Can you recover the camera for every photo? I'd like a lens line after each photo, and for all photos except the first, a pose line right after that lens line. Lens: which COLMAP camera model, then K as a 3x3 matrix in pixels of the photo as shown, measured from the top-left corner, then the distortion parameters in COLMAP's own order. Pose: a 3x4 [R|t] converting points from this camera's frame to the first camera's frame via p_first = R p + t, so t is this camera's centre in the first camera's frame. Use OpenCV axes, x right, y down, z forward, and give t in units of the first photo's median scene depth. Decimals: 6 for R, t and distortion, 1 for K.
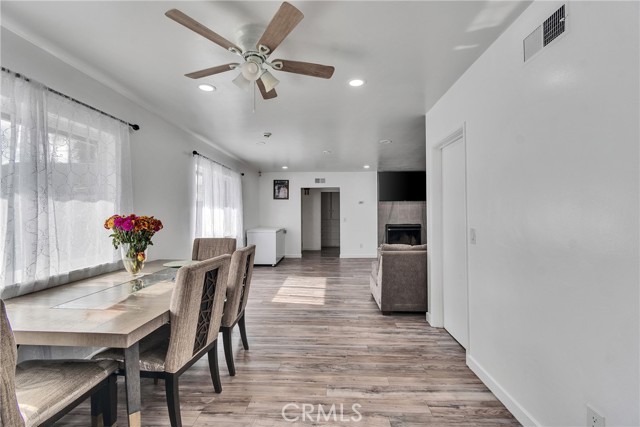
lens RADIAL K [[281.9, 0, 323.2], [0, 281.9, 212.0], [0, 0, 1]] dist [0.005233, -0.001137]
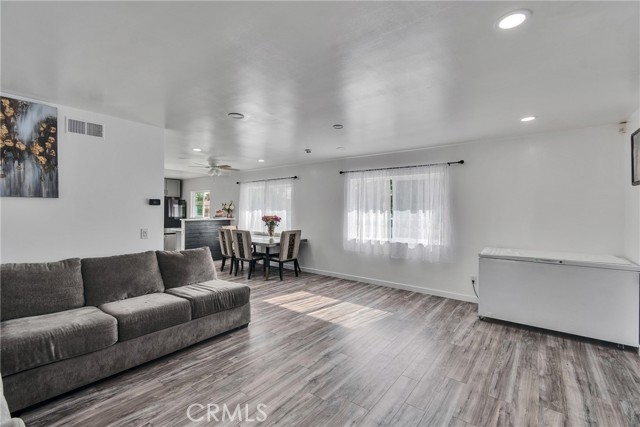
lens RADIAL K [[281.9, 0, 322.7], [0, 281.9, 214.6], [0, 0, 1]] dist [0.005233, -0.001137]
pose [[-0.586410, 0.014994, -0.809876, 0.719276], [0.001876, 0.999851, 0.017153, -0.027583], [0.810012, 0.008539, -0.586351, 1.735578]]
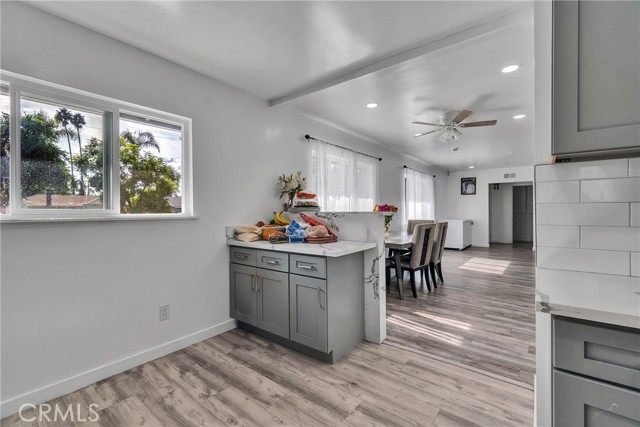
lens RADIAL K [[281.9, 0, 321.4], [0, 281.9, 211.3], [0, 0, 1]] dist [0.005233, -0.001137]
pose [[0.803760, 0.002913, -0.594947, 0.101379], [0.002280, 0.999966, 0.007977, 0.023237], [0.594949, -0.007768, 0.803726, -0.528514]]
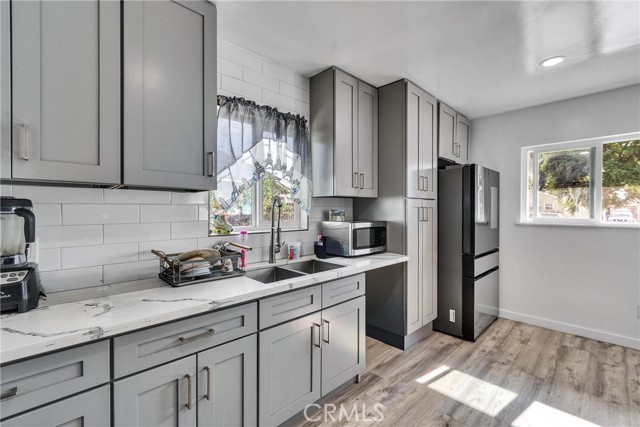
lens RADIAL K [[281.9, 0, 321.4], [0, 281.9, 211.9], [0, 0, 1]] dist [0.005233, -0.001137]
pose [[-0.691144, 0.009844, -0.722650, 0.459704], [0.004319, 0.999946, 0.009491, -0.001911], [0.722704, 0.003439, -0.691149, -0.343832]]
